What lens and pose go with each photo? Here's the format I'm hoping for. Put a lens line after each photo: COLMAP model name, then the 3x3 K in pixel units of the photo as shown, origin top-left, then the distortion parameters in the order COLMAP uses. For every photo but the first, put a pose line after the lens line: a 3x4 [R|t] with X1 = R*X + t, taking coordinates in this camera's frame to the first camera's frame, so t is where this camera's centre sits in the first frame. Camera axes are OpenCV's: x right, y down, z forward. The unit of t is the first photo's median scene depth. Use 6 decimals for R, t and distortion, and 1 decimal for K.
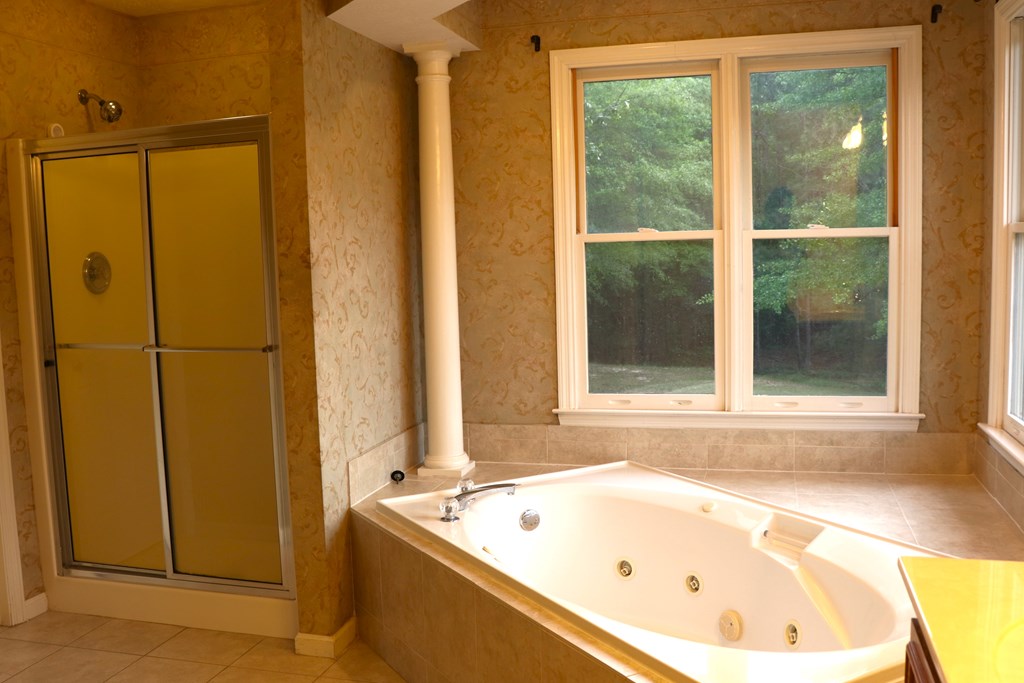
lens RADIAL K [[948.7, 0, 497.4], [0, 948.7, 343.0], [0, 0, 1]] dist [-0.164014, 0.140248]
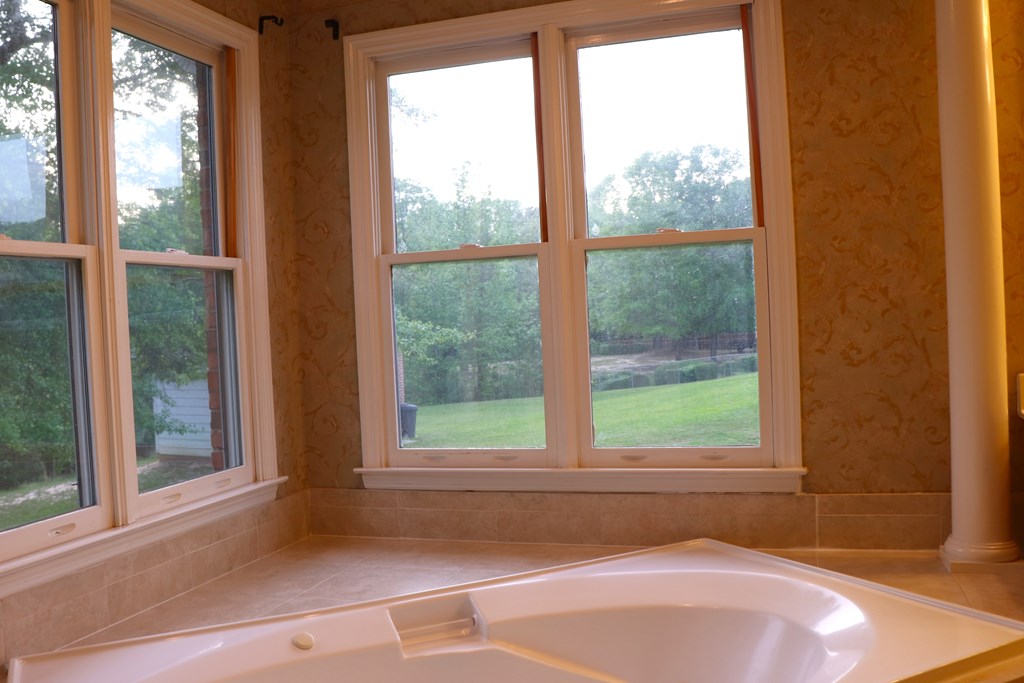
lens RADIAL K [[948.7, 0, 497.4], [0, 948.7, 343.0], [0, 0, 1]] dist [-0.164014, 0.140248]
pose [[0.034962, 0.004496, 0.999379, -0.401842], [0.143864, 0.989552, -0.009484, -0.008732], [-0.988980, 0.144106, 0.033950, 0.753163]]
